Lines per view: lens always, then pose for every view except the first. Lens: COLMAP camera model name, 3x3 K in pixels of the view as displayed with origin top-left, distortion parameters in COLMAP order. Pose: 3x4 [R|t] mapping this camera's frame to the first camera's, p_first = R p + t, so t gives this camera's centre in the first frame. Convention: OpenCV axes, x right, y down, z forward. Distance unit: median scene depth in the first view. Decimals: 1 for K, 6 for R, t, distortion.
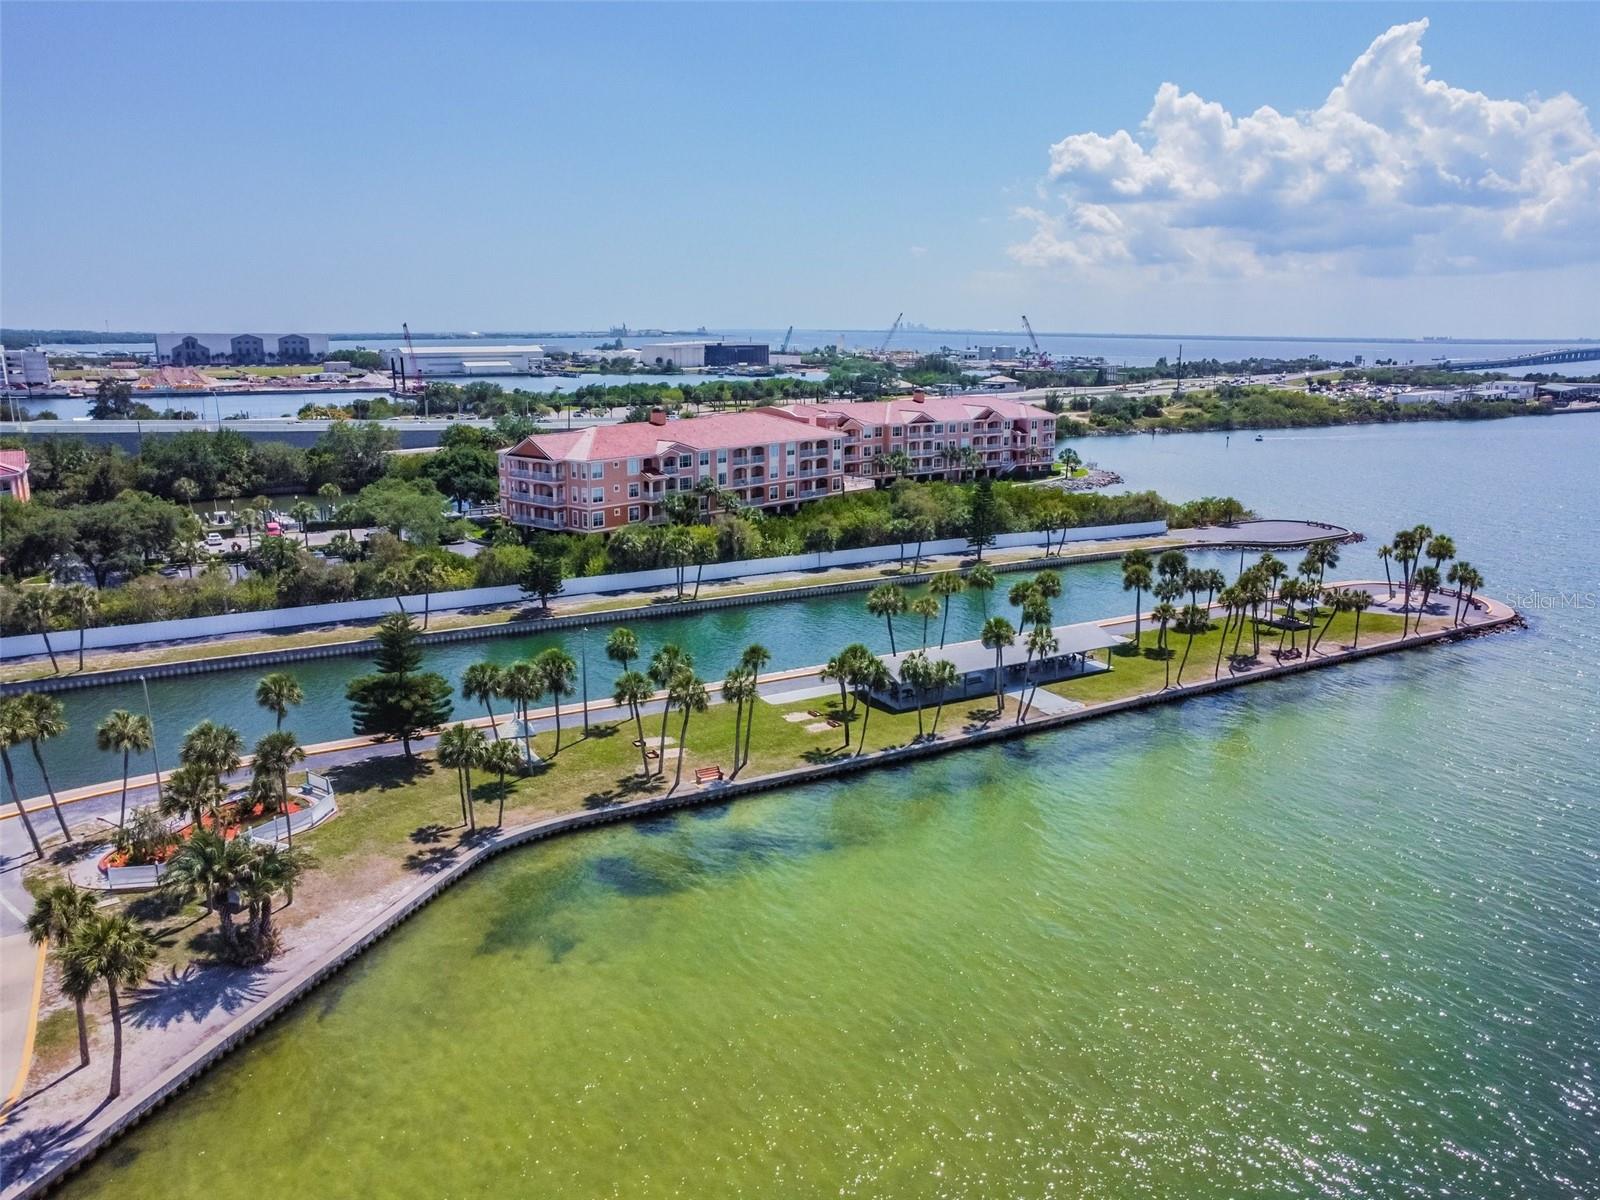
lens RADIAL K [[1184.6, 0, 800.0], [0, 1184.6, 600.0], [0, 0, 1]] dist [-0.128228, 0.195809]
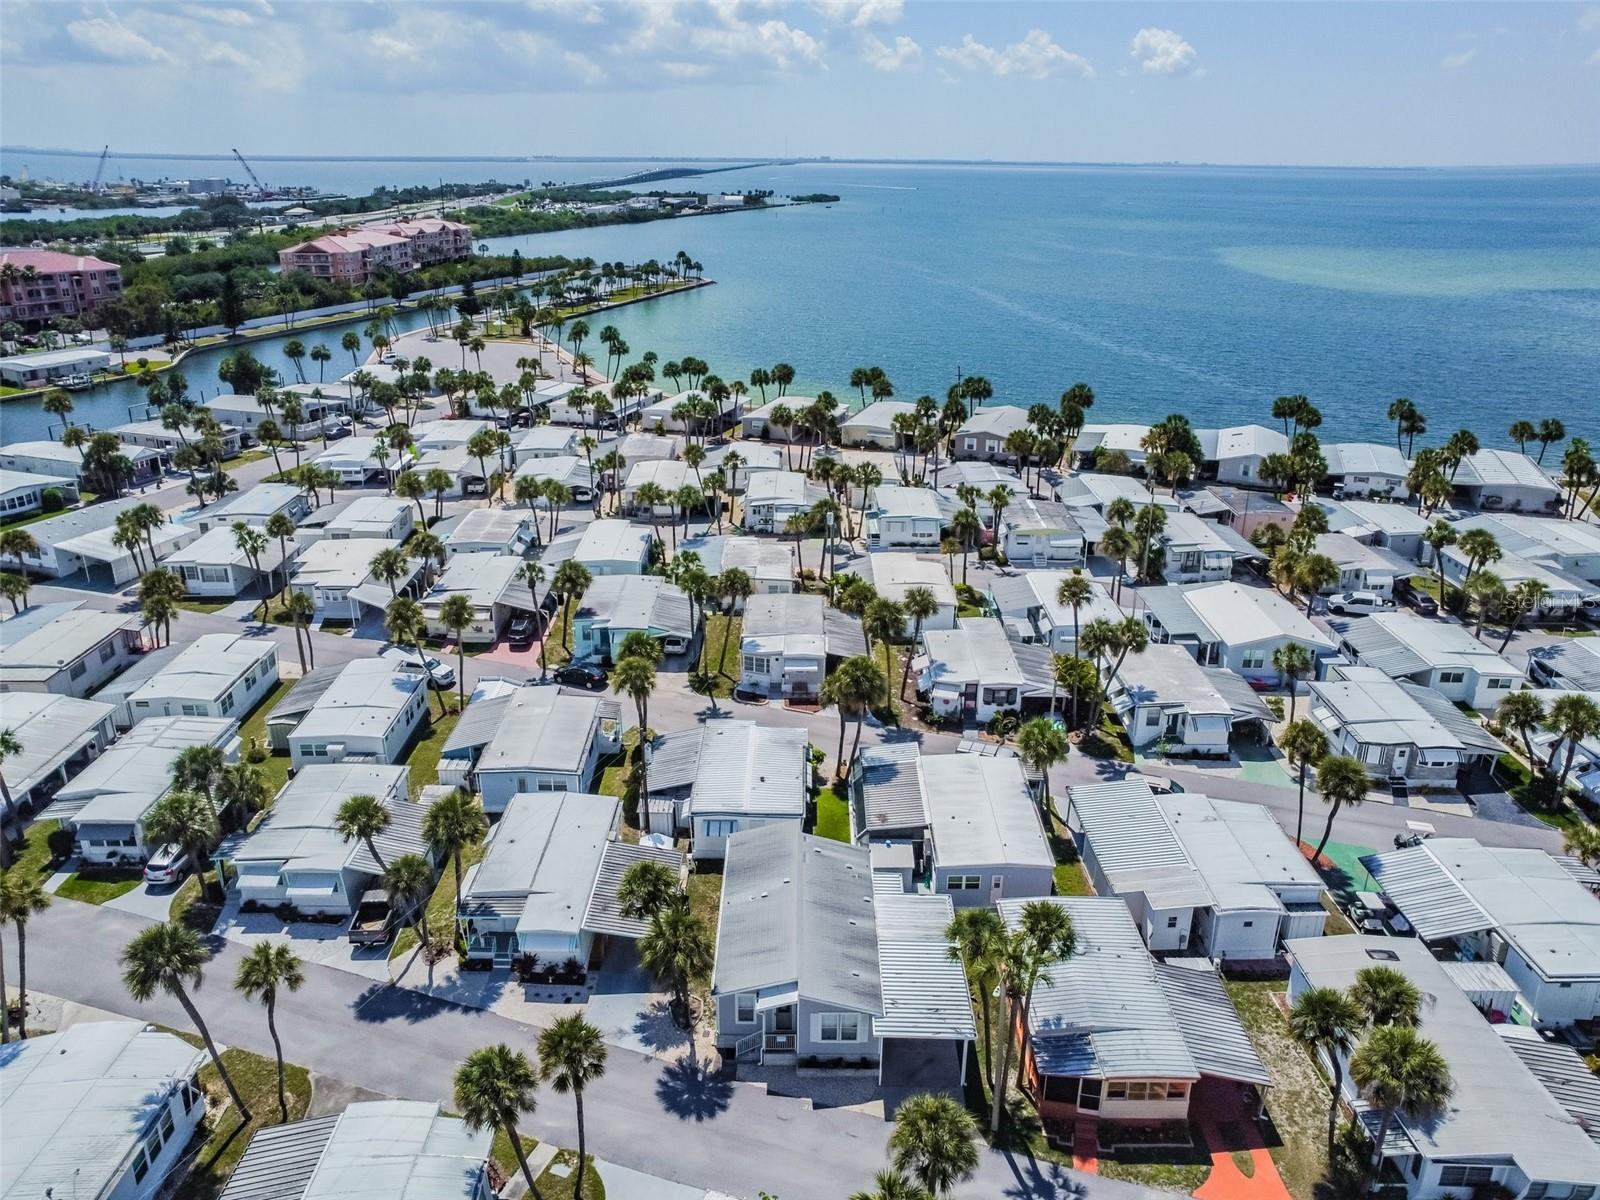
lens RADIAL K [[1184.6, 0, 800.0], [0, 1184.6, 600.0], [0, 0, 1]] dist [-0.128228, 0.195809]
pose [[0.767513, -0.231795, 0.597658, -0.265595], [0.145102, 0.970956, 0.190234, 0.060444], [-0.624395, -0.059286, 0.778855, -0.340261]]
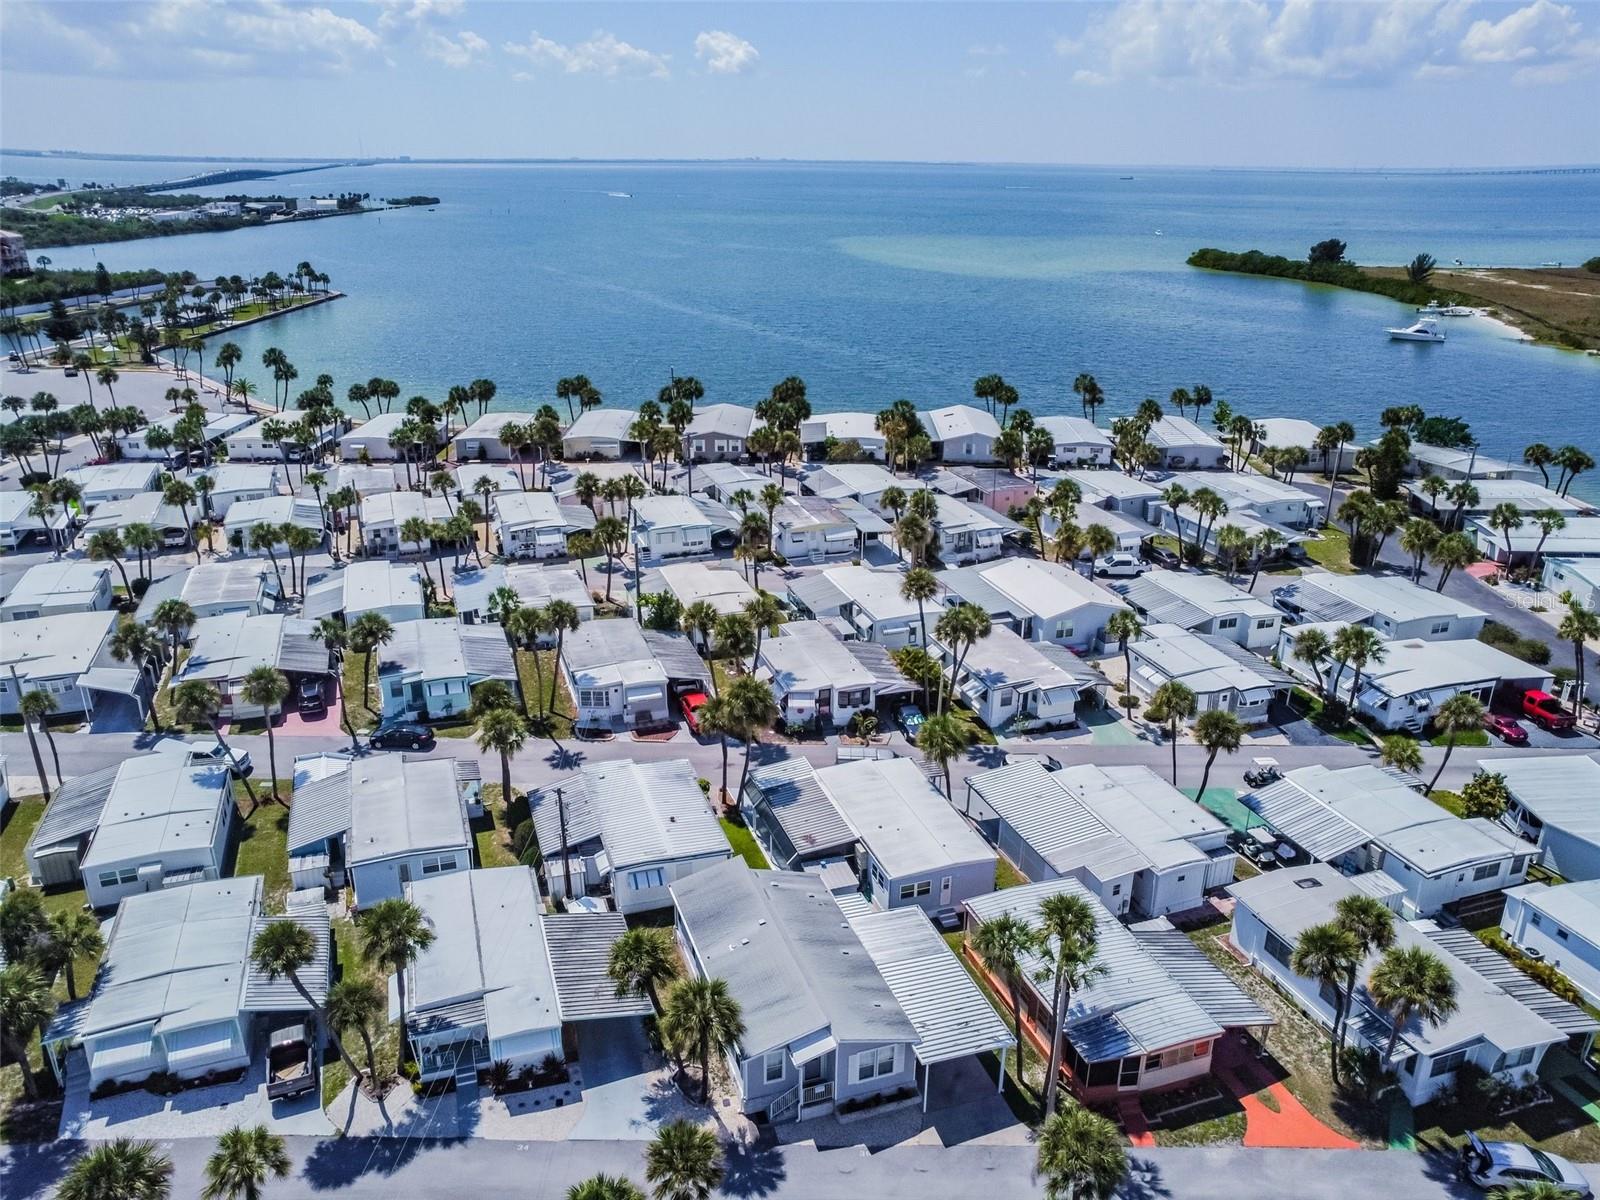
lens RADIAL K [[1184.6, 0, 800.0], [0, 1184.6, 600.0], [0, 0, 1]] dist [-0.128228, 0.195809]
pose [[0.519793, -0.308886, 0.796495, -0.278209], [0.191118, 0.950760, 0.243988, 0.055047], [-0.832640, 0.025401, 0.553231, -0.318797]]
